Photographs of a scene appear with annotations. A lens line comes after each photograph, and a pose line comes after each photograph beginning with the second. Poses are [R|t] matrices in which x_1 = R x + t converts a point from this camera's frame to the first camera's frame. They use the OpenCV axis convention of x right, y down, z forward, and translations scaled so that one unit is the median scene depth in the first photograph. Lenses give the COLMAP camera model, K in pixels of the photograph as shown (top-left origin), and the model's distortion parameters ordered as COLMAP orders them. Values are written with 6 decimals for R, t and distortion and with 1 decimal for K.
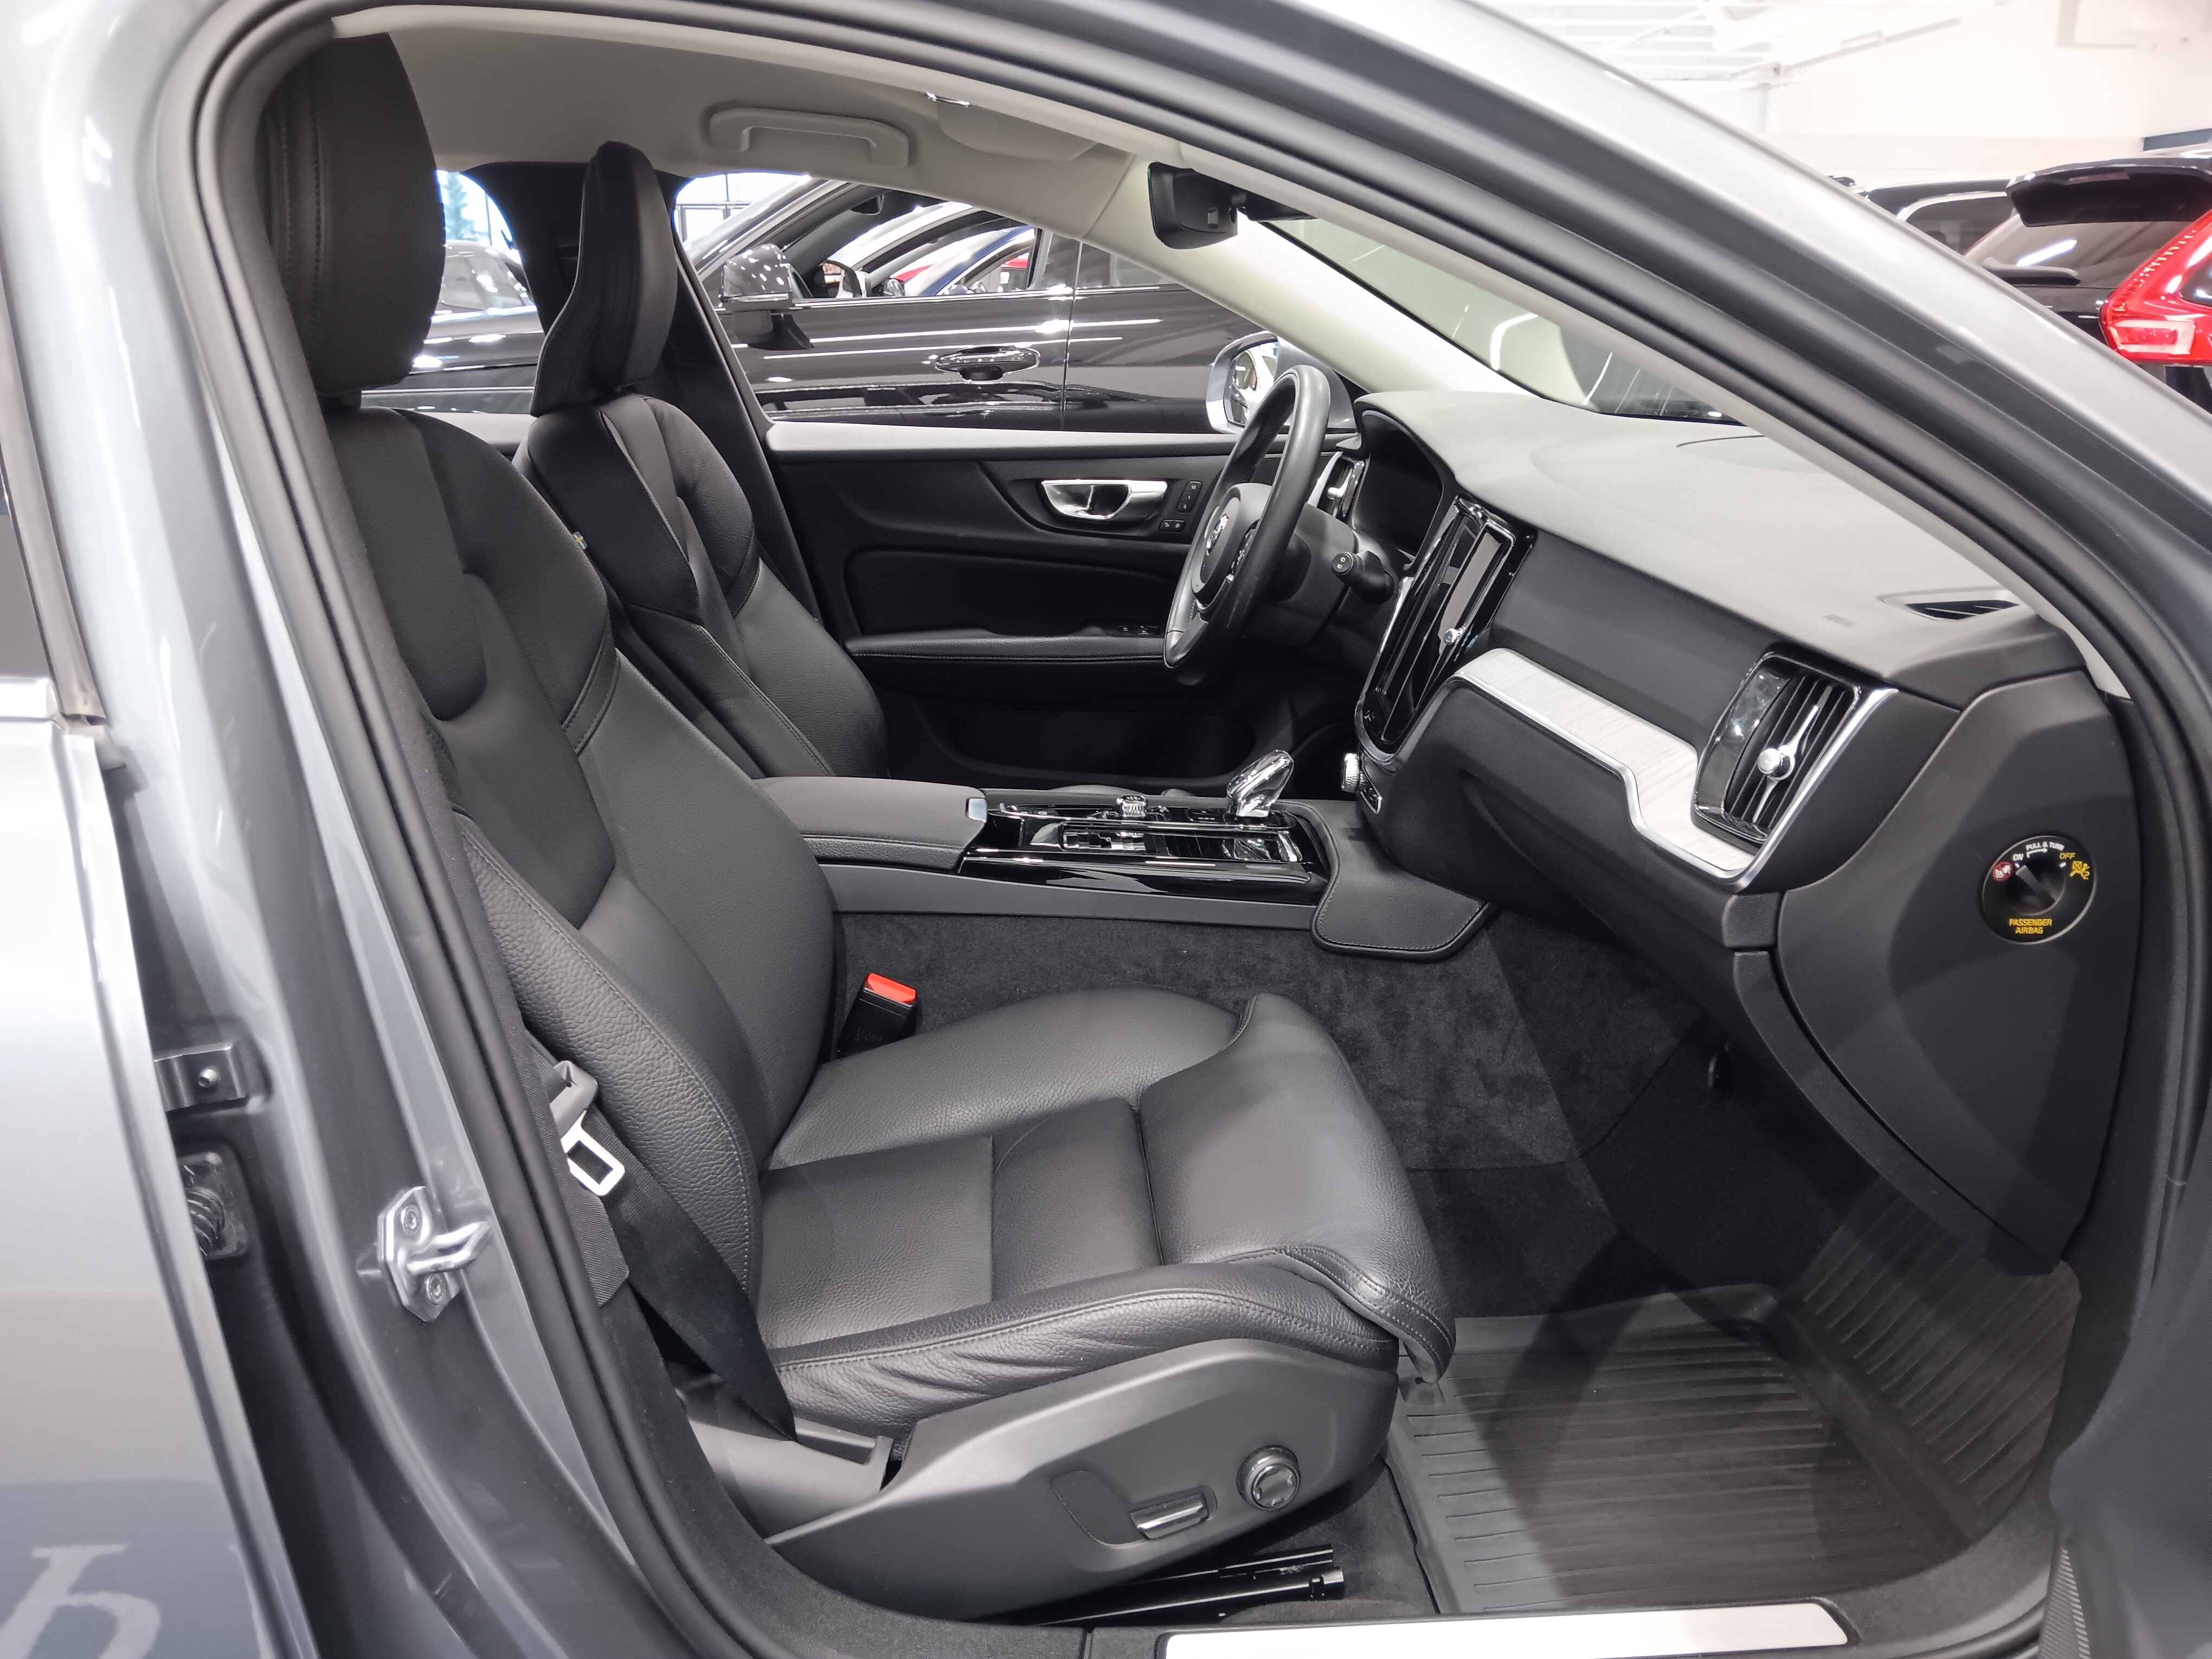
lens RADIAL K [[1696.2, 0, 1106.0], [0, 1696.2, 829.5], [0, 0, 1]] dist [0.076645, -0.187069]
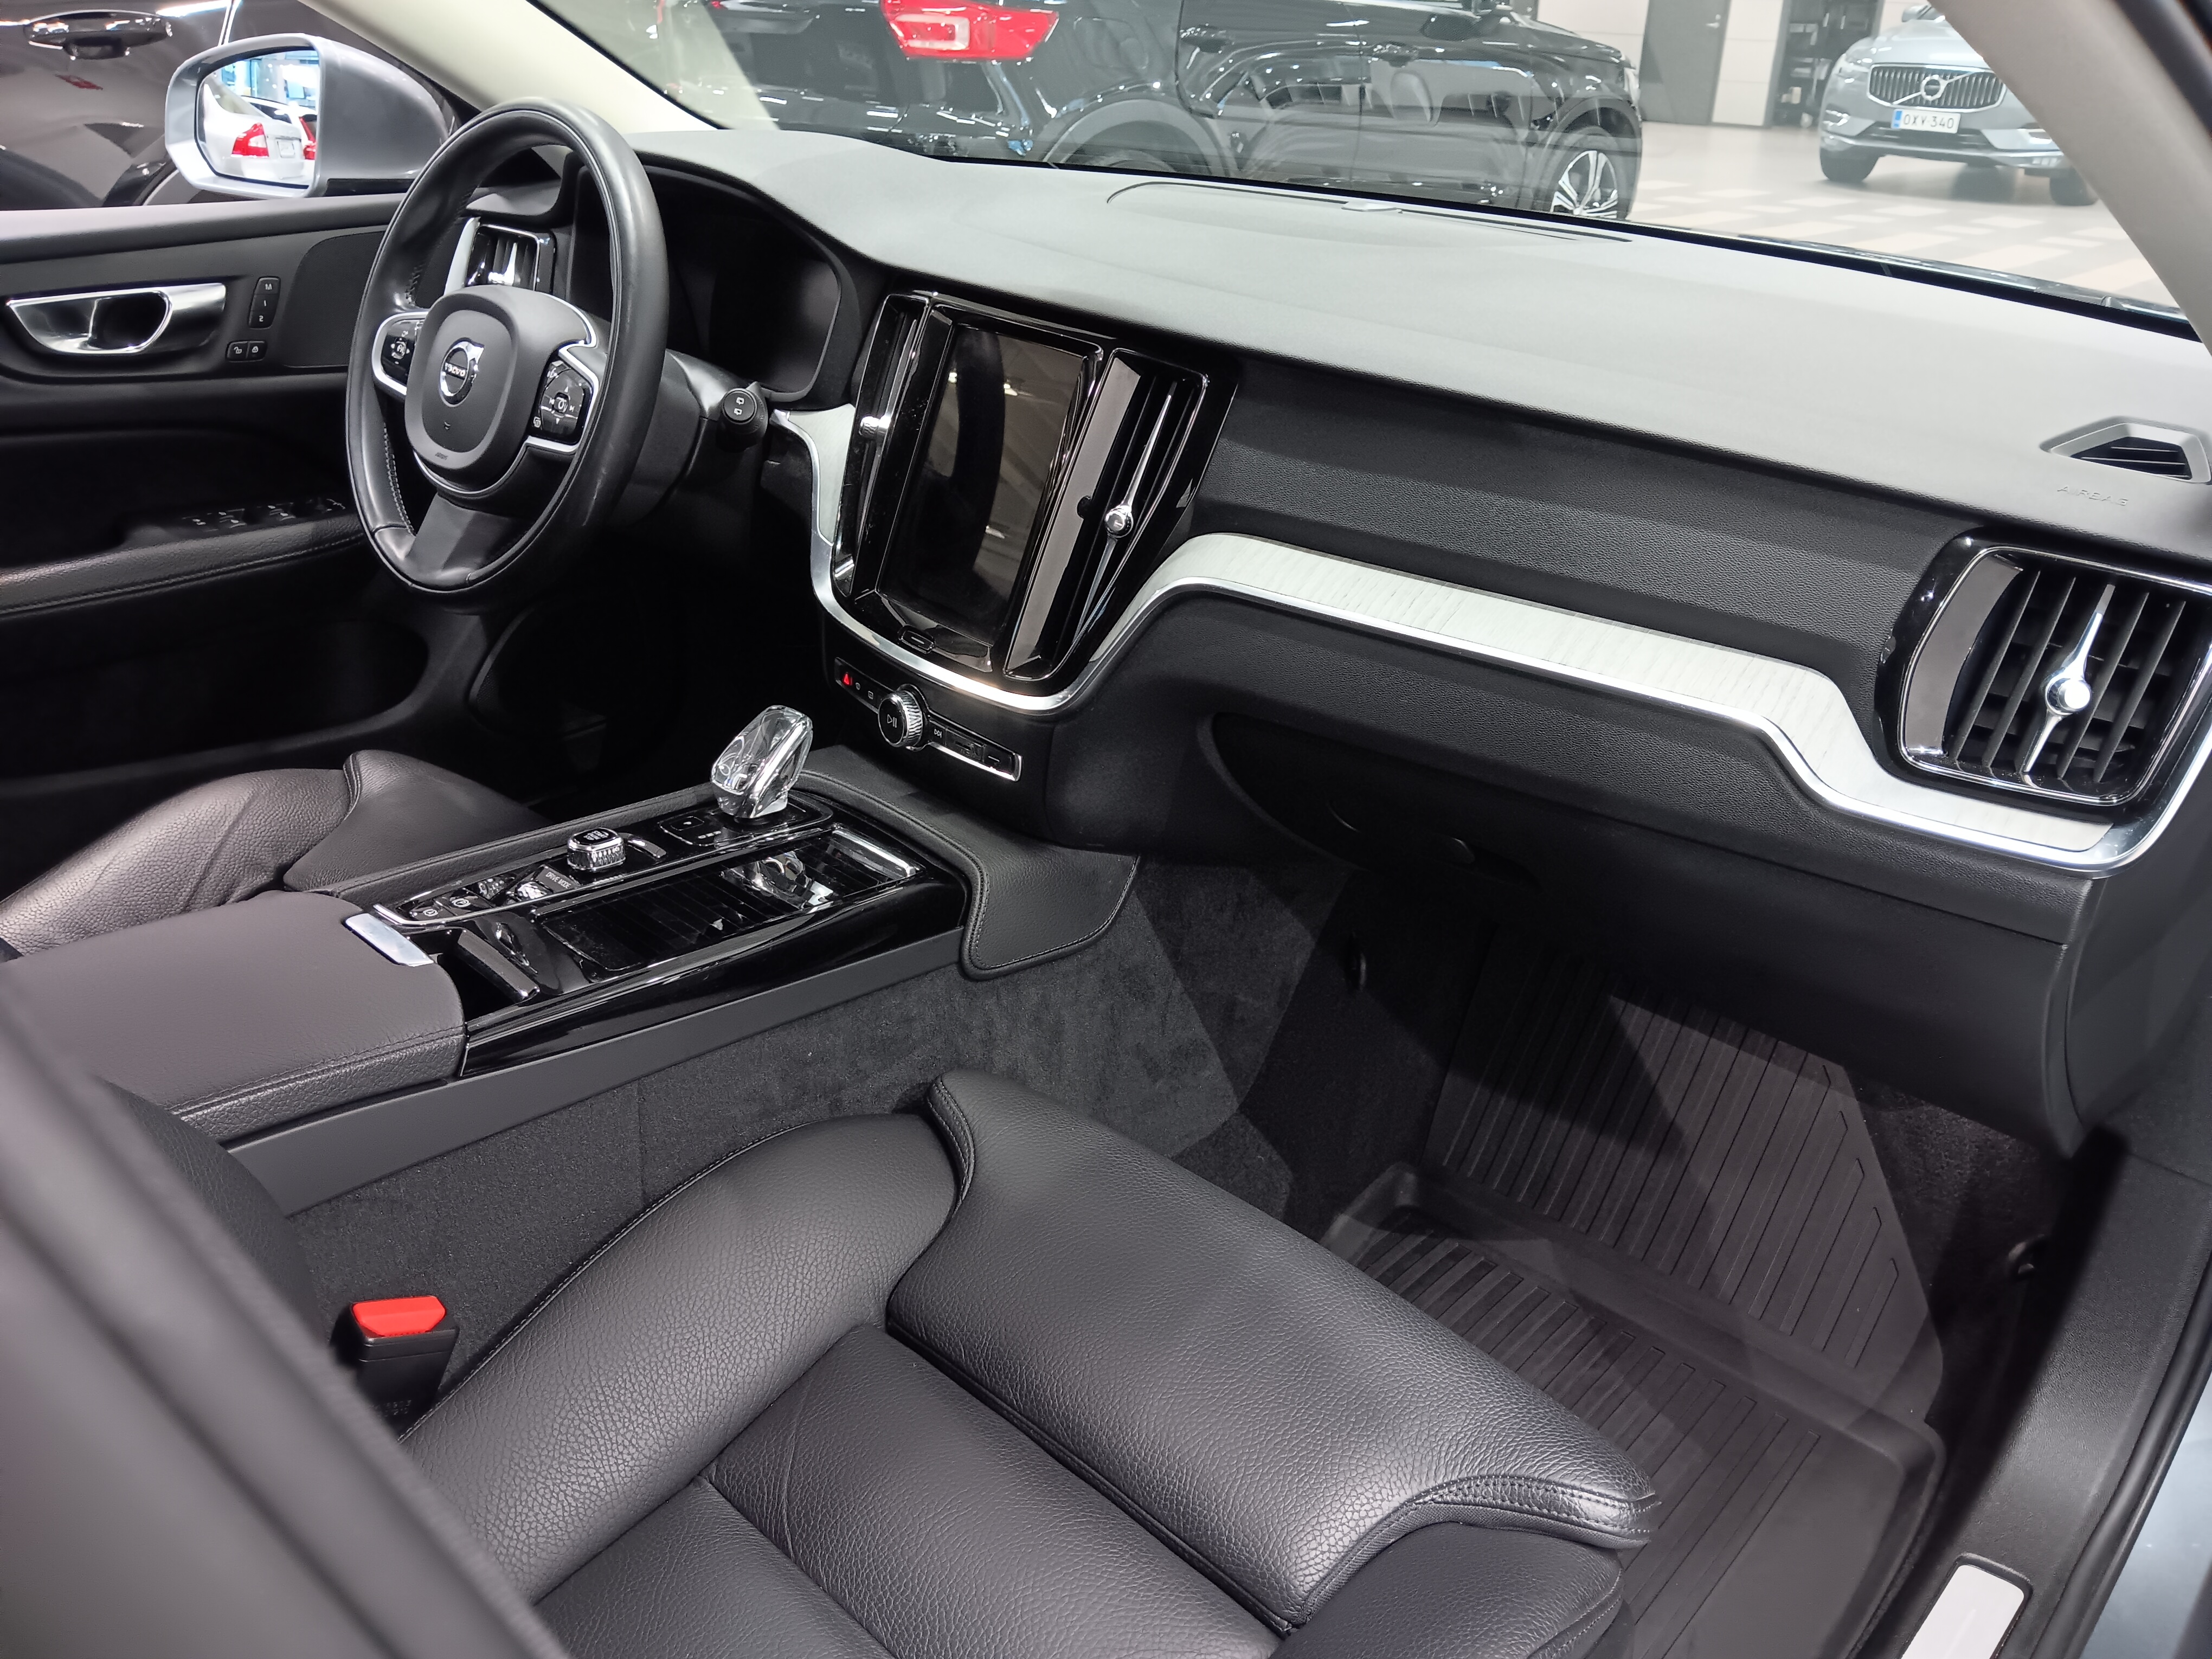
lens RADIAL K [[1696.2, 0, 1106.0], [0, 1696.2, 829.5], [0, 0, 1]] dist [0.076645, -0.187069]
pose [[0.729215, -0.274050, 0.627011, -0.255019], [0.169235, 0.960063, 0.222799, -0.136384], [-0.663028, -0.056356, 0.746470, 0.433329]]
